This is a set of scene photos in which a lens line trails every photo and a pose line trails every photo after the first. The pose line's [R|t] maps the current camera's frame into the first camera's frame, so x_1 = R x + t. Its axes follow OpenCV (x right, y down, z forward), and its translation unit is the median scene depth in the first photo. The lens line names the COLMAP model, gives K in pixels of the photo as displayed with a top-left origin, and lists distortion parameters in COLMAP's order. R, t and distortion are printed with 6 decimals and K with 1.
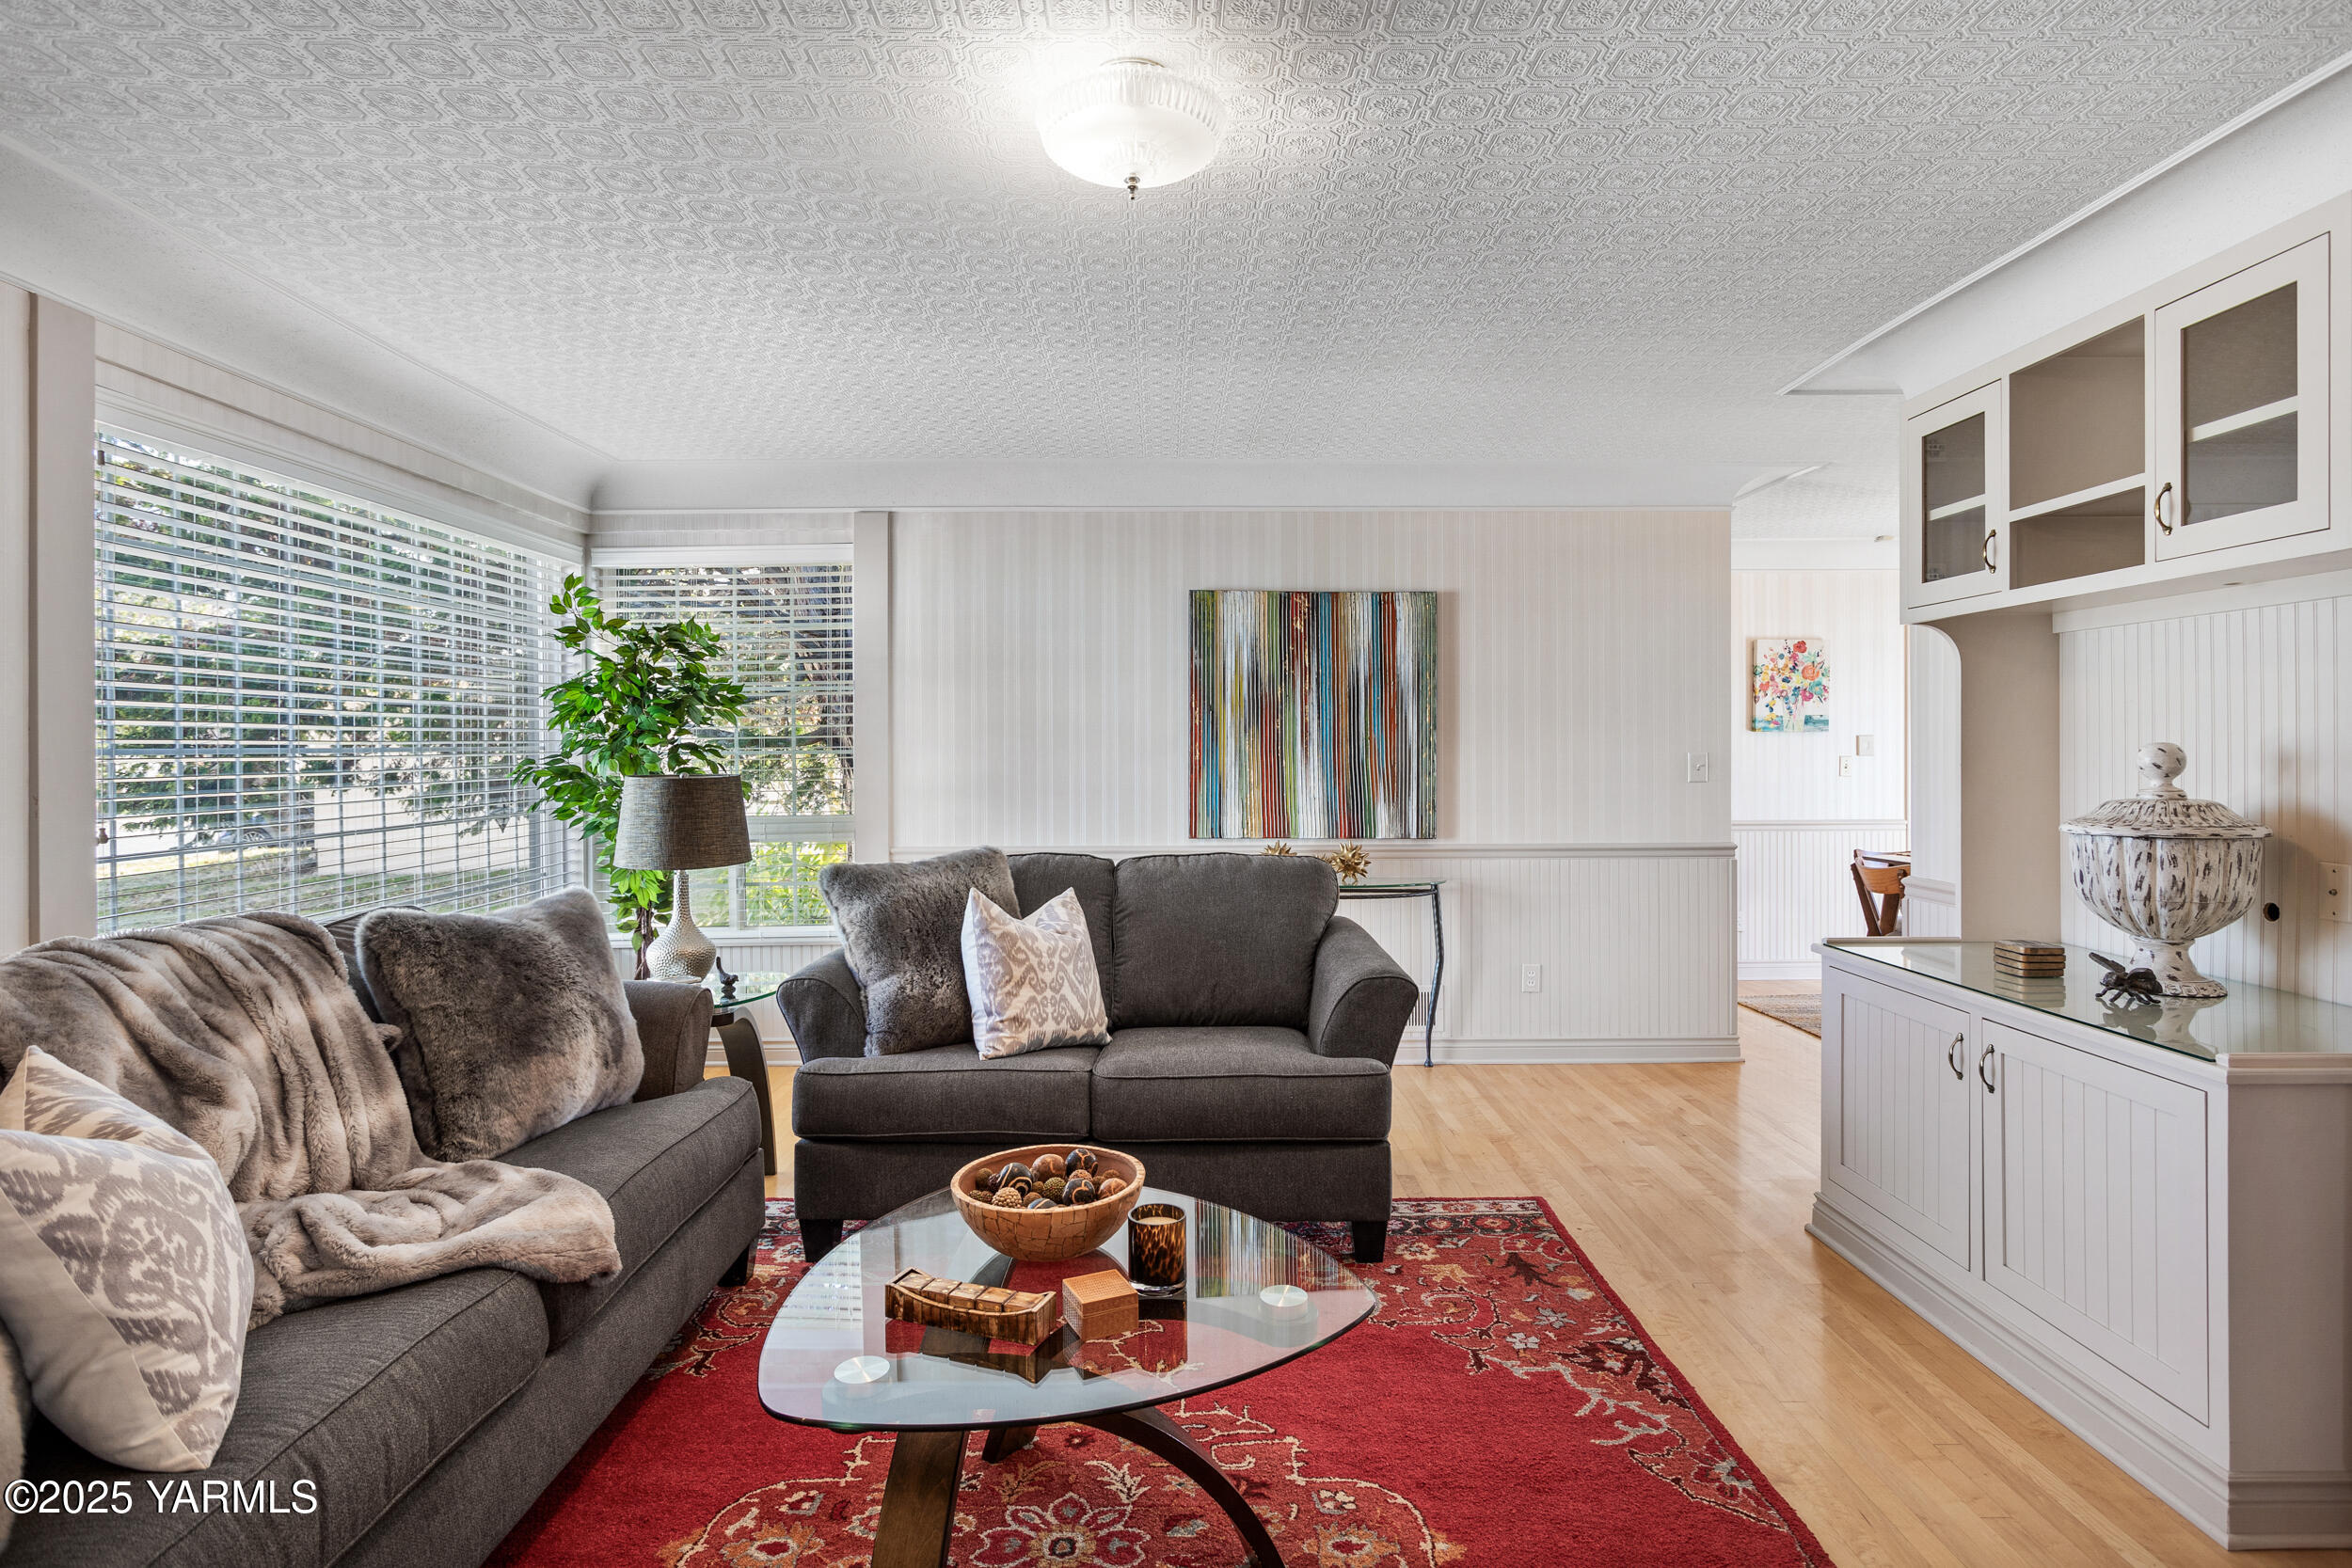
lens RADIAL K [[1238.9, 0, 1182.0], [0, 1238.9, 750.6], [0, 0, 1]] dist [0.003399, 0.002067]
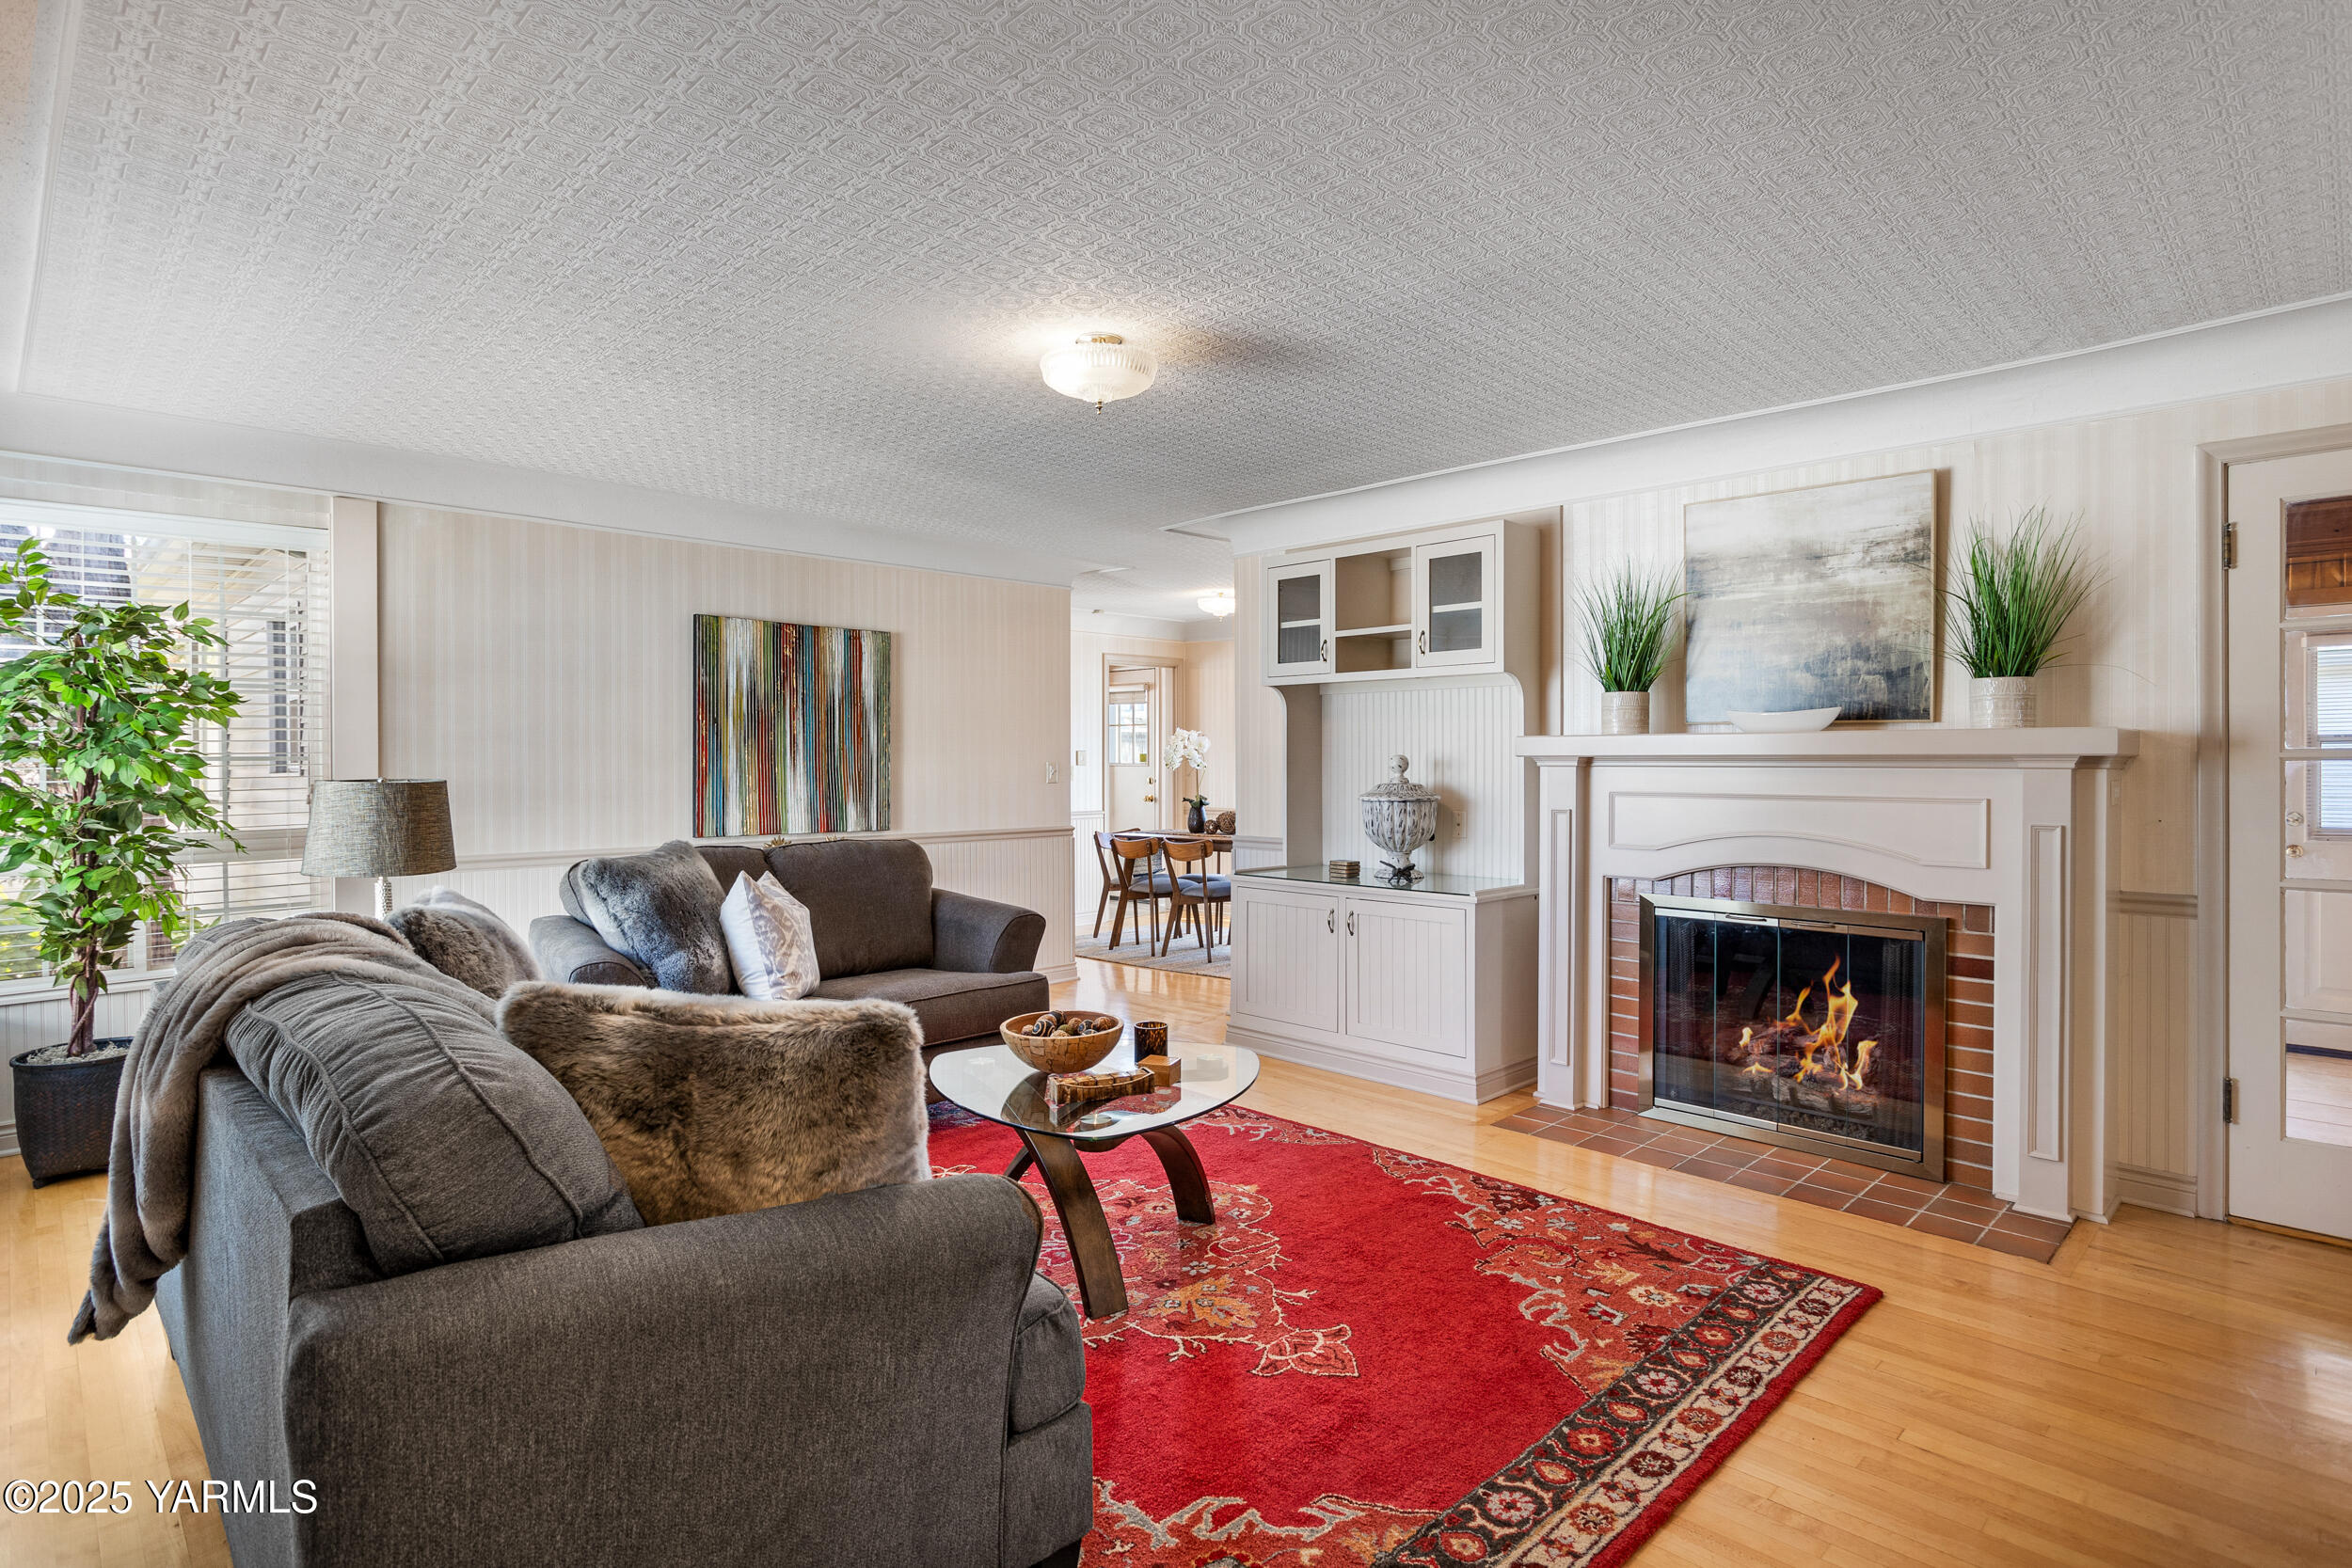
lens RADIAL K [[1212.4, 0, 1216.6], [0, 1212.4, 767.4], [0, 0, 1]] dist [-0.001613, 0.000476]
pose [[0.702558, -0.001006, 0.711626, -0.744624], [-0.000750, 0.999997, 0.002154, 0.008817], [-0.711626, -0.002047, 0.702556, -0.156722]]
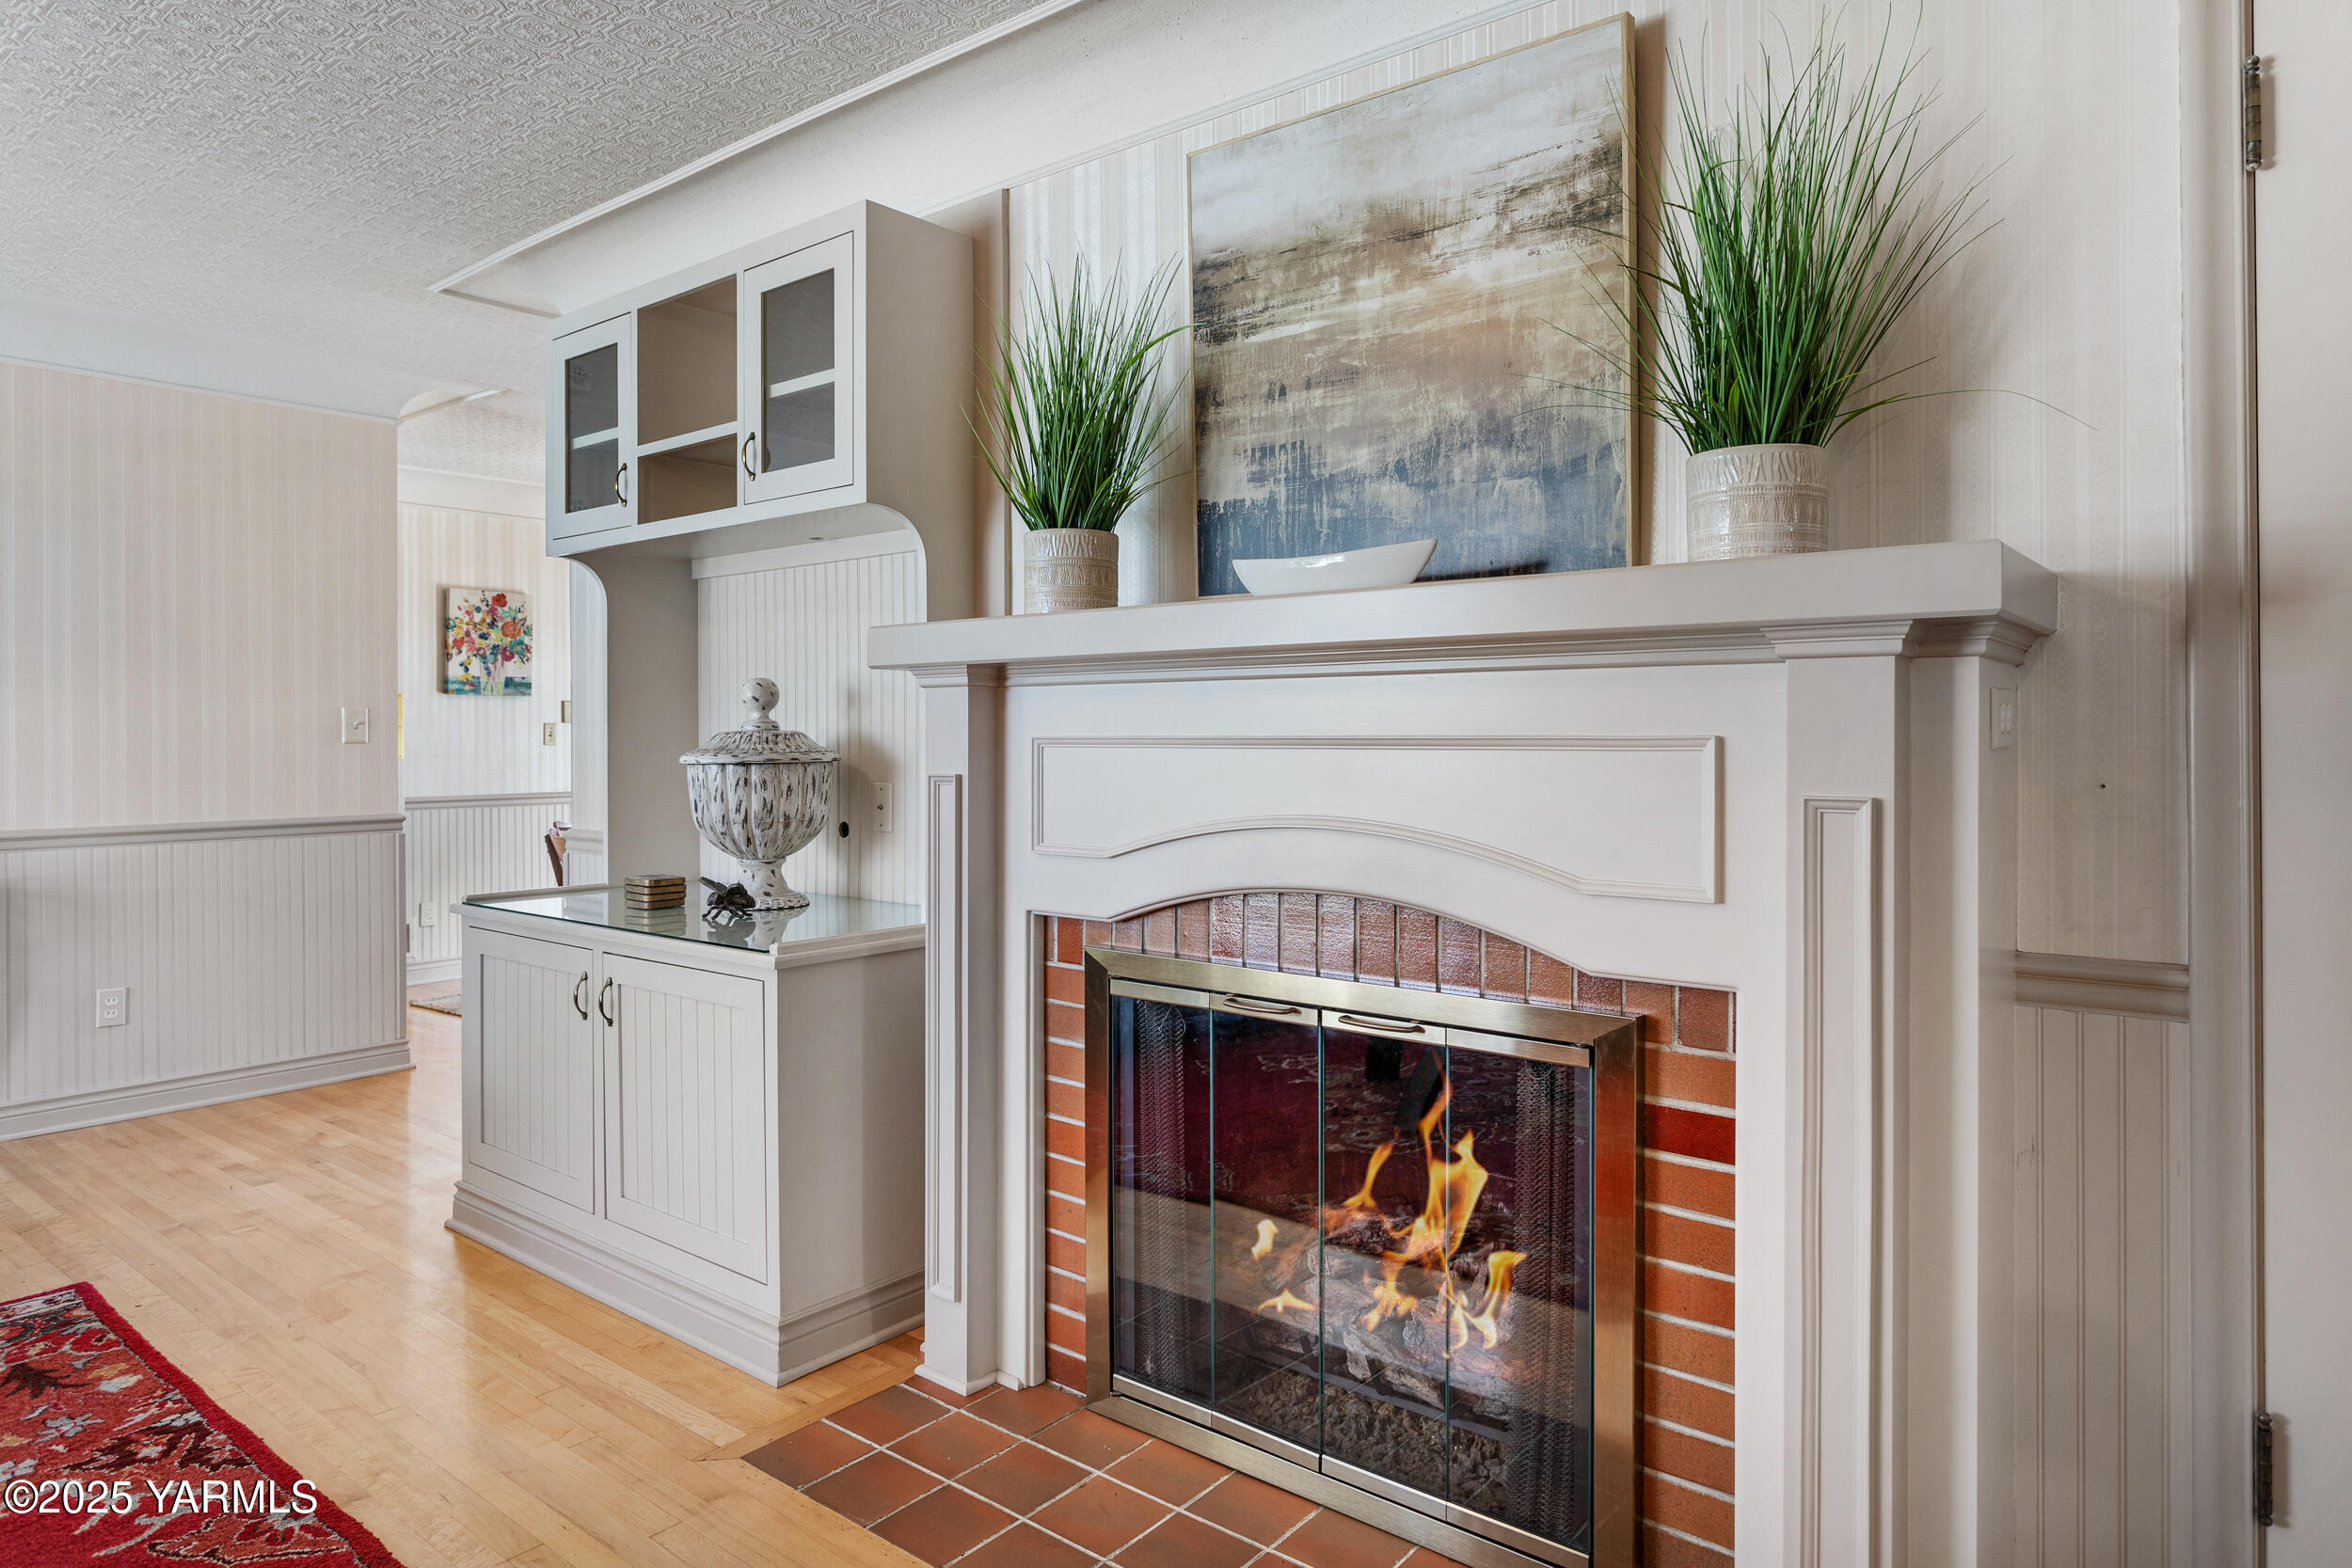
lens RADIAL K [[1405.1, 0, 1183.0], [0, 1405.1, 739.4], [0, 0, 1]] dist [-0.006486, 0.003403]
pose [[0.633652, -0.002746, 0.773614, 0.069039], [0.003284, 0.999994, 0.000860, 0.042641], [-0.773612, 0.001995, 0.633657, -0.052625]]
